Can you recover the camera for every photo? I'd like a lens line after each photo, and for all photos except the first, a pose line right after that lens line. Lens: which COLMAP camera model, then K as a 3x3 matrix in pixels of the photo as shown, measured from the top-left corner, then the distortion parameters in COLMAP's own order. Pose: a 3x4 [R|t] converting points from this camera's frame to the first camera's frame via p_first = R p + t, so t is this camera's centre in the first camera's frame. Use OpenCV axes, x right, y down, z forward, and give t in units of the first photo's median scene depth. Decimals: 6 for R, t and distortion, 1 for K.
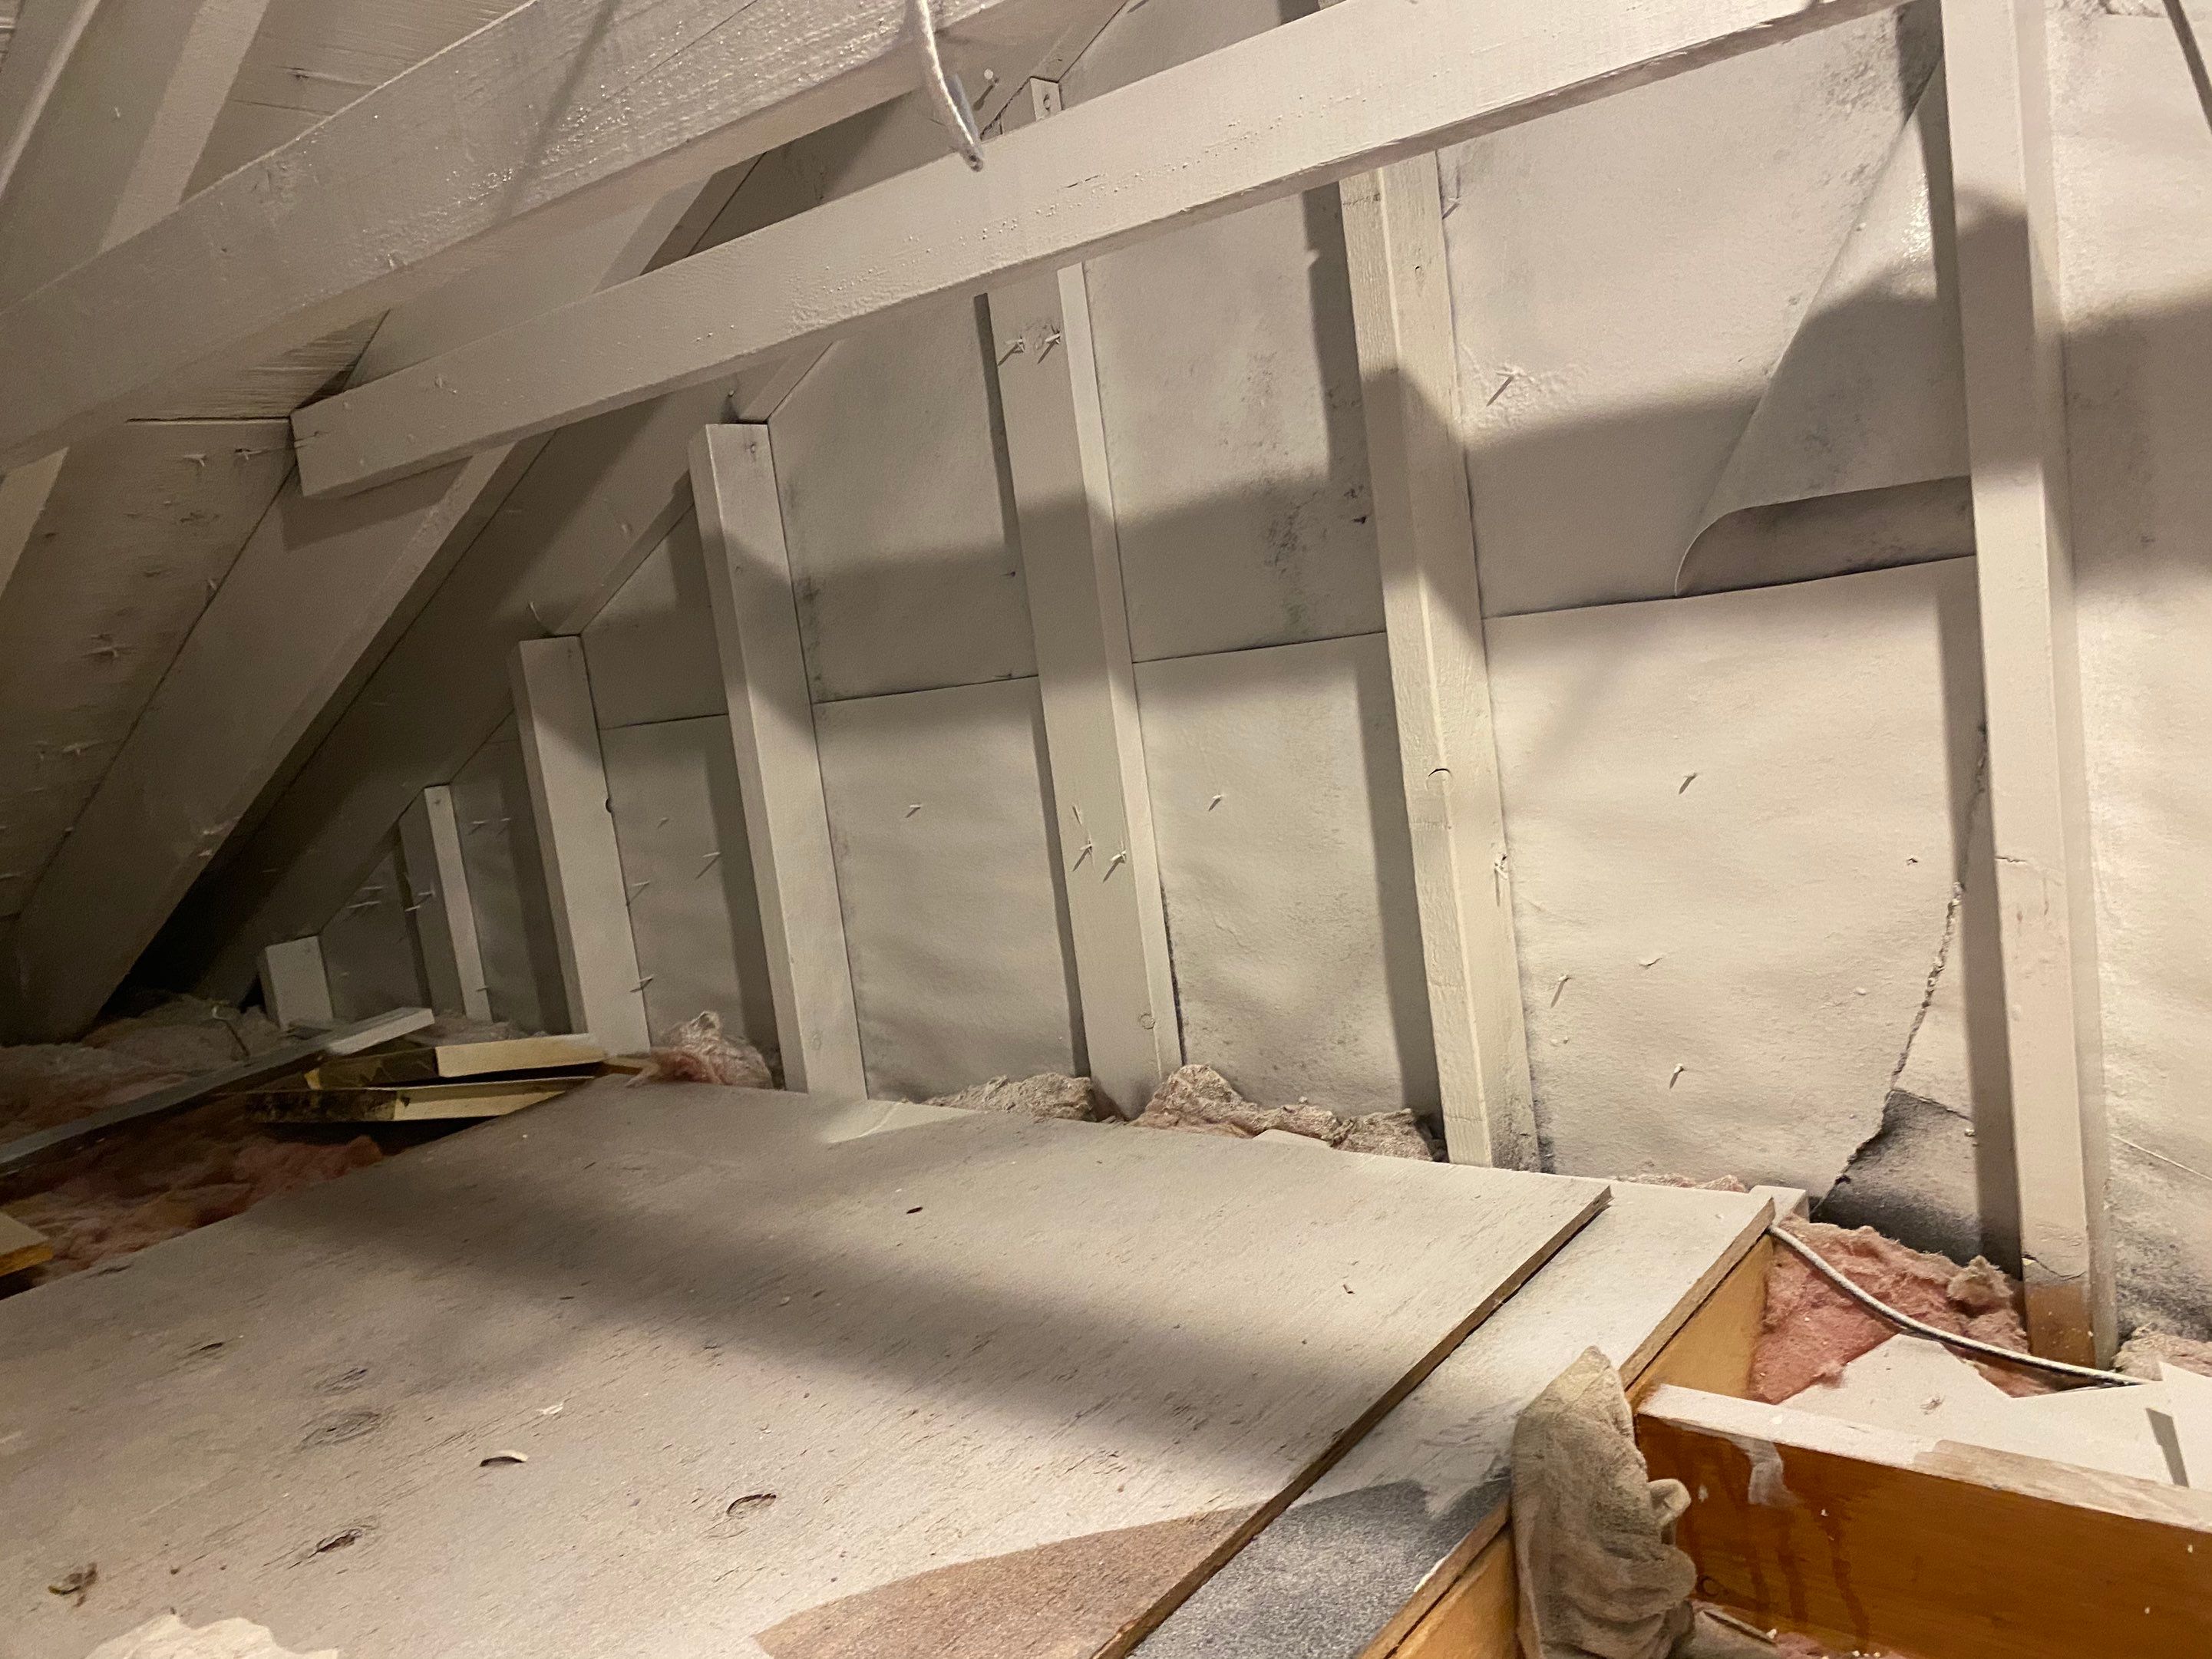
lens RADIAL K [[1681.5, 0, 1107.1], [0, 1681.5, 823.0], [0, 0, 1]] dist [0.056015, -0.070216]
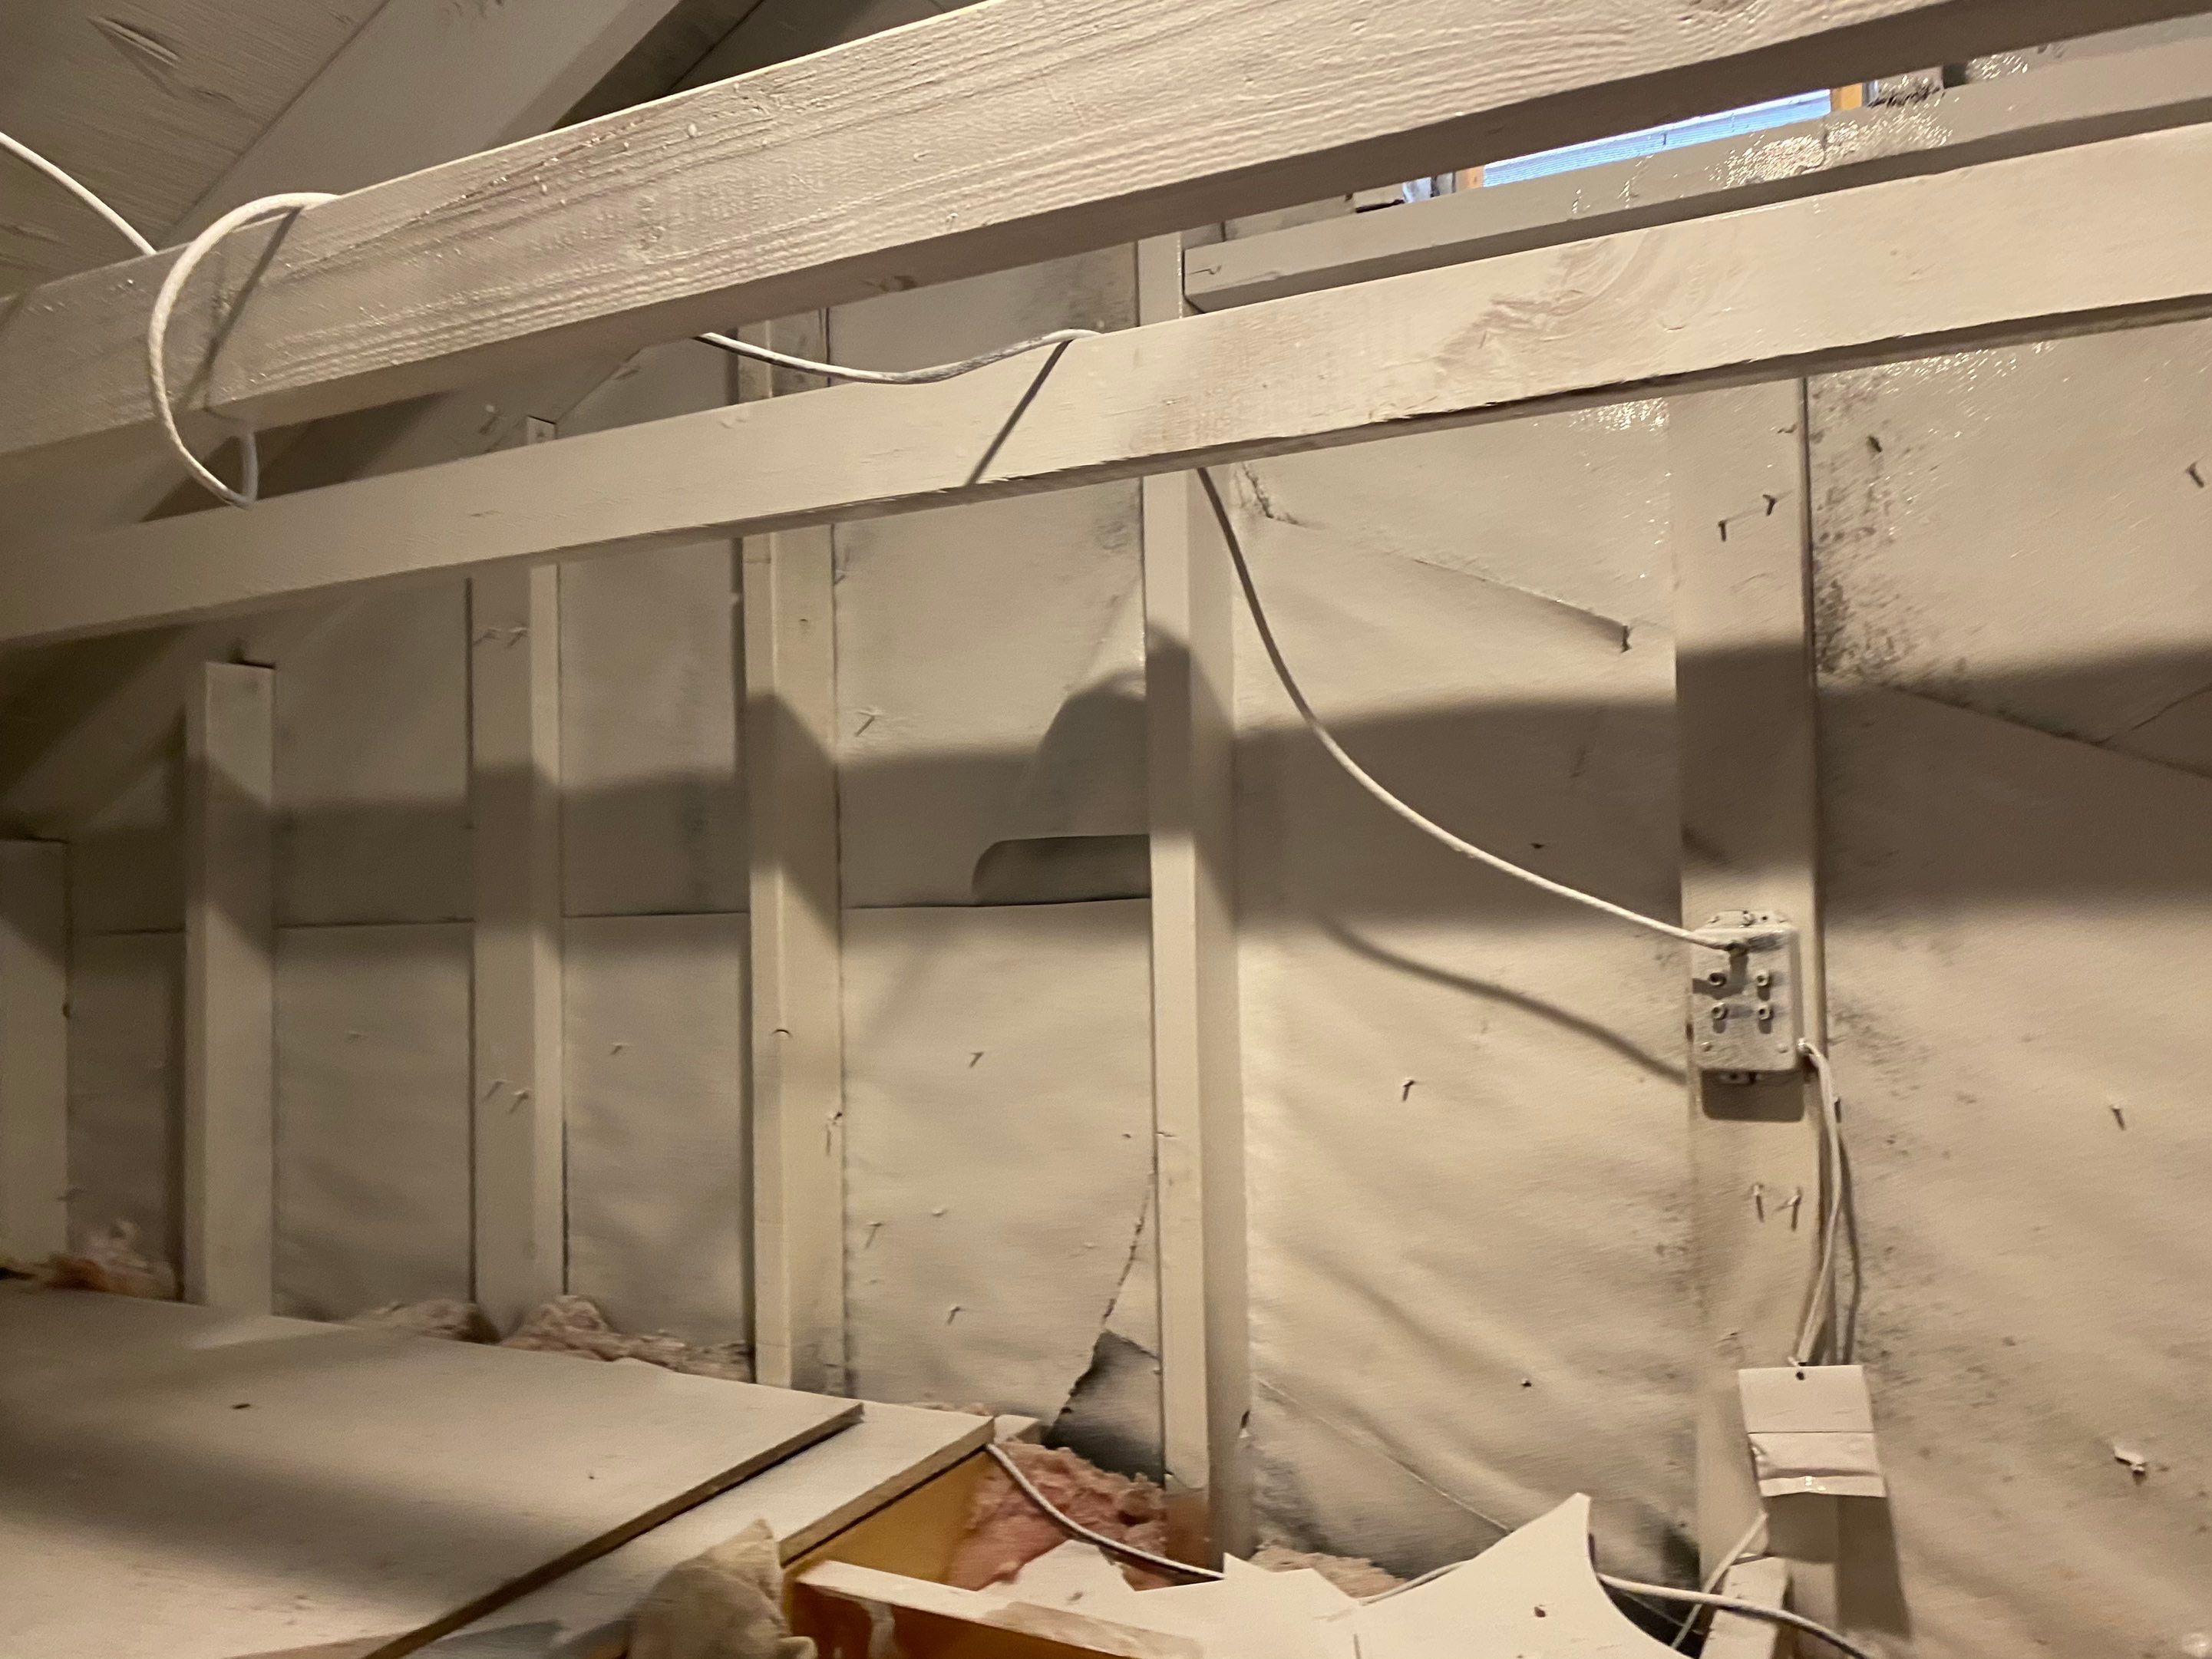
lens RADIAL K [[1692.4, 0, 1106.0], [0, 1692.4, 829.5], [0, 0, 1]] dist [0.062497, -0.109417]
pose [[0.976603, 0.118837, 0.179234, 0.158754], [-0.086053, 0.979761, -0.180728, 0.020447], [-0.197083, 0.161076, 0.967064, -0.172301]]
